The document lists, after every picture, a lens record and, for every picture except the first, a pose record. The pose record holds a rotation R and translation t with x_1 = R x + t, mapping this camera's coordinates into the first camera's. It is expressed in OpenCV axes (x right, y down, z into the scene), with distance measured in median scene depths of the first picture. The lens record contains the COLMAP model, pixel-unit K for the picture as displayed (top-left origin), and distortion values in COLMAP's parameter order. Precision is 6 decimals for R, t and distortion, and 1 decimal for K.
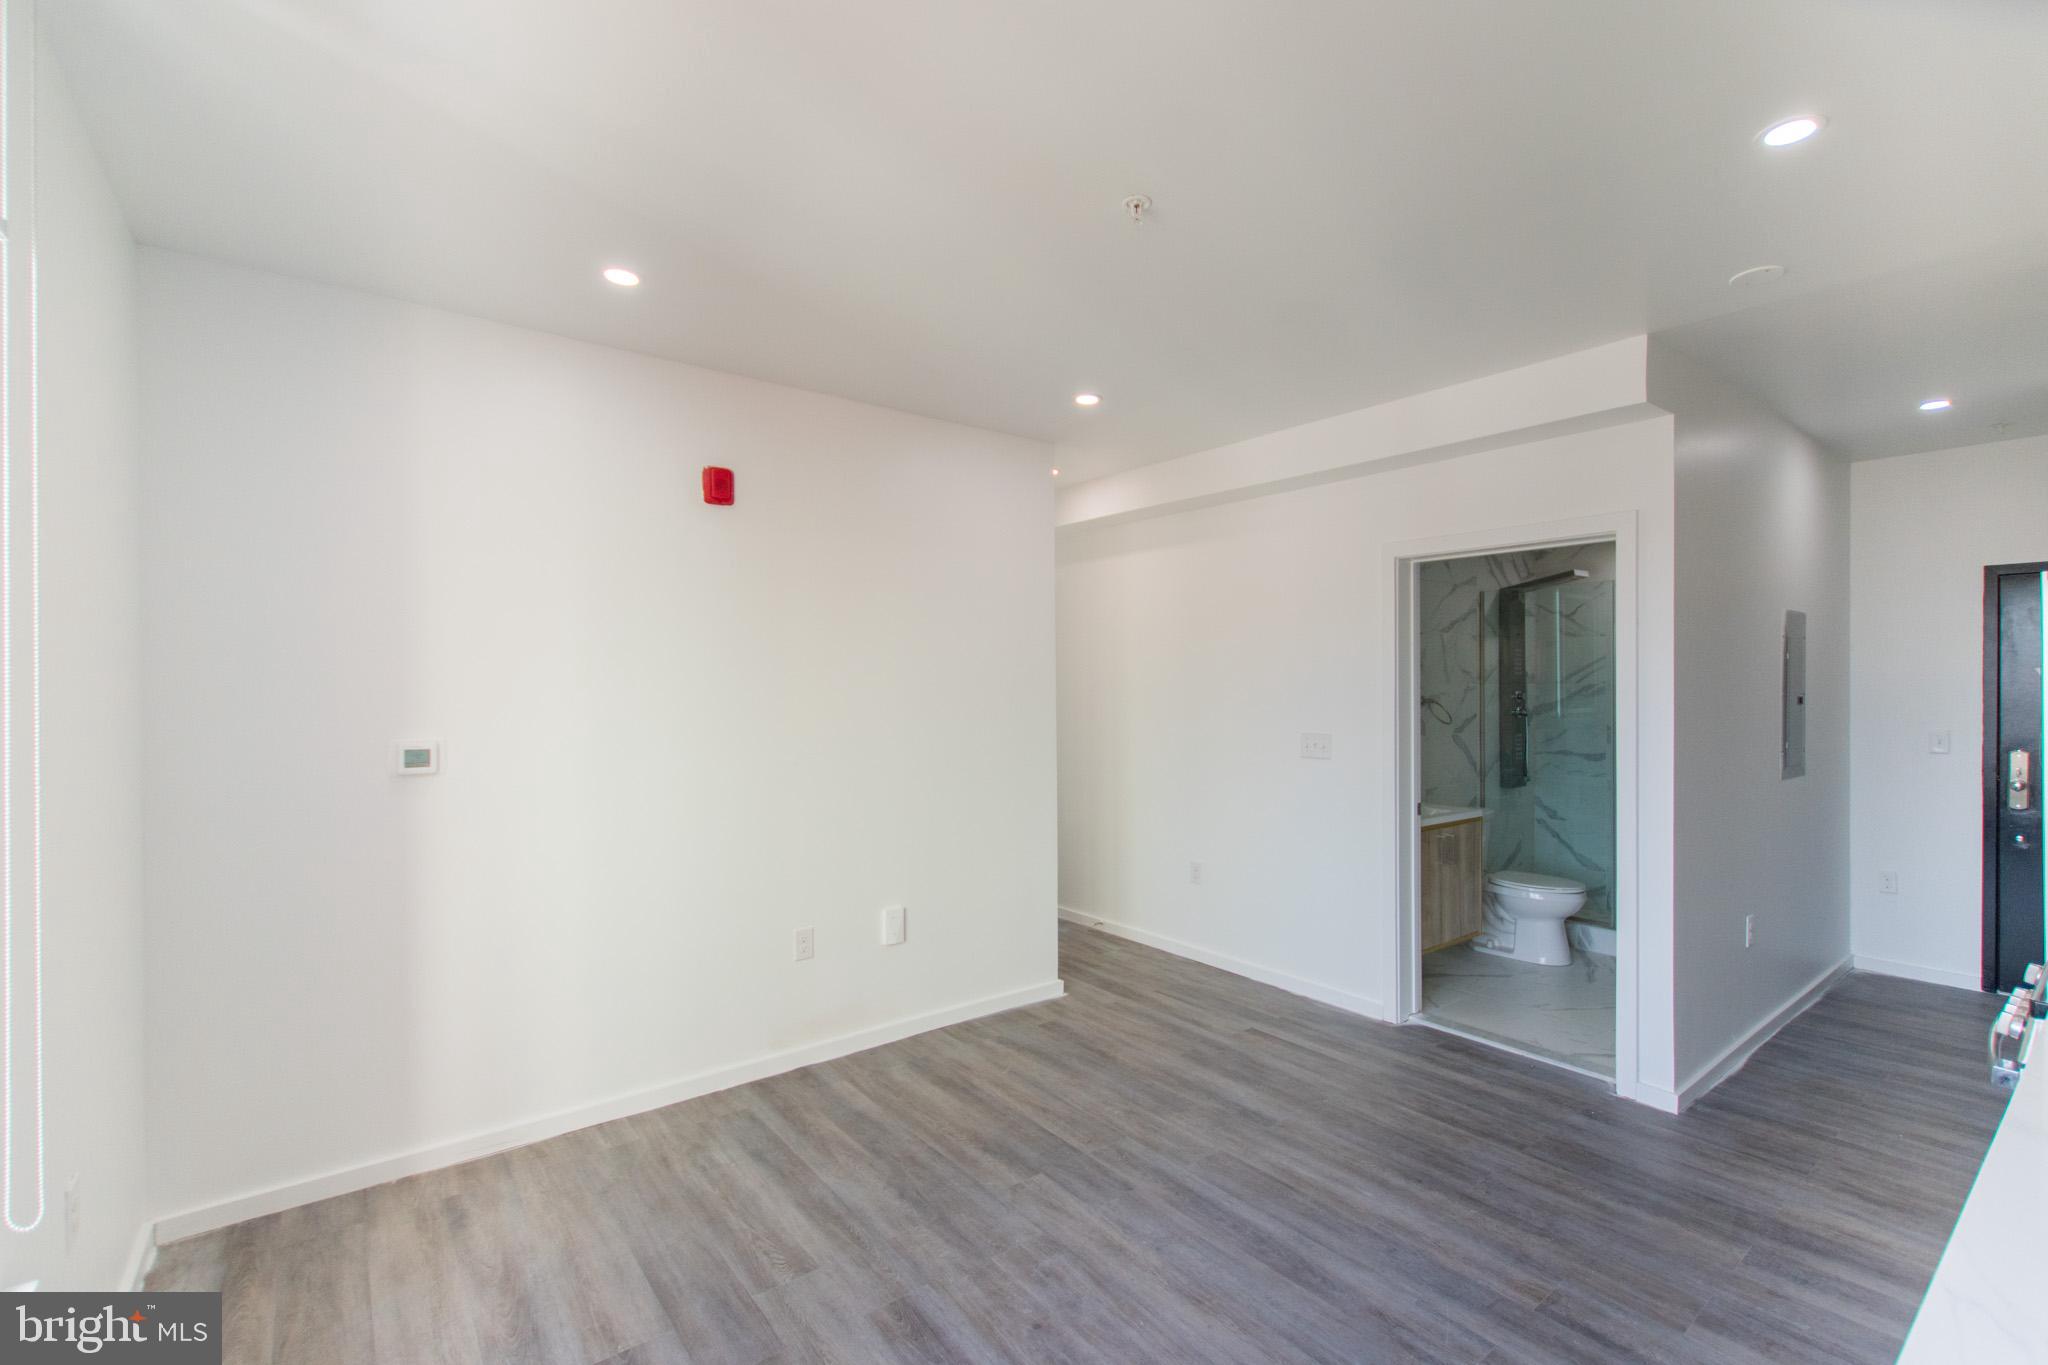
lens RADIAL K [[891.7, 0, 1059.0], [0, 891.7, 681.1], [0, 0, 1]] dist [0.010129, -0.003763]
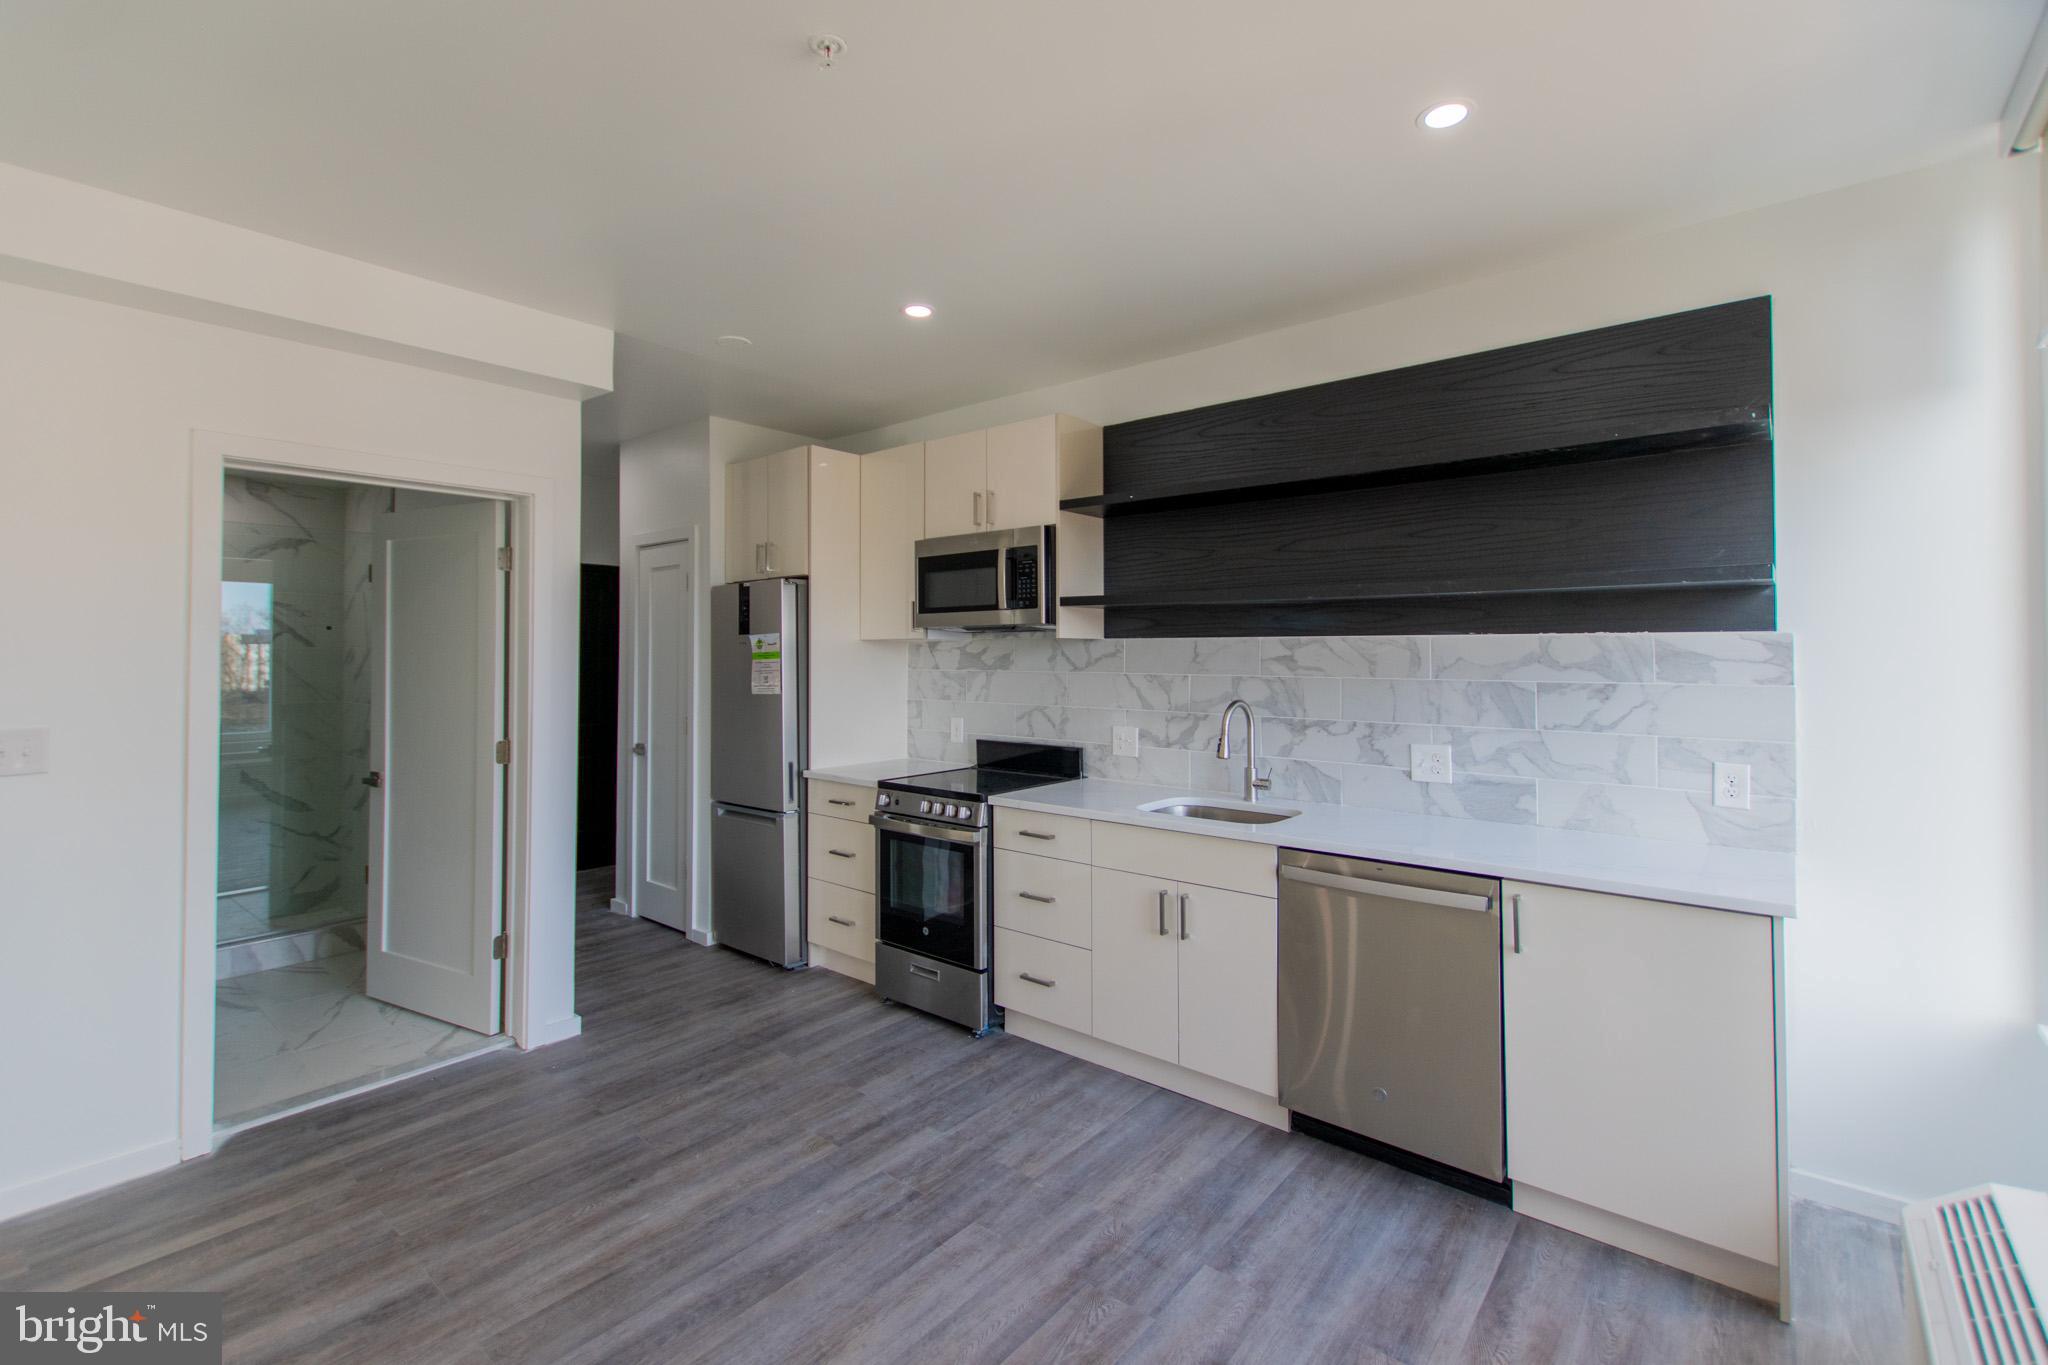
lens RADIAL K [[891.7, 0, 1031.8], [0, 891.7, 628.2], [0, 0, 1]] dist [0.010129, -0.003763]
pose [[-0.199033, 0.032430, 0.979456, -0.487197], [-0.004747, 0.999409, -0.034055, 0.020377], [-0.979981, -0.011428, -0.198761, 0.649059]]
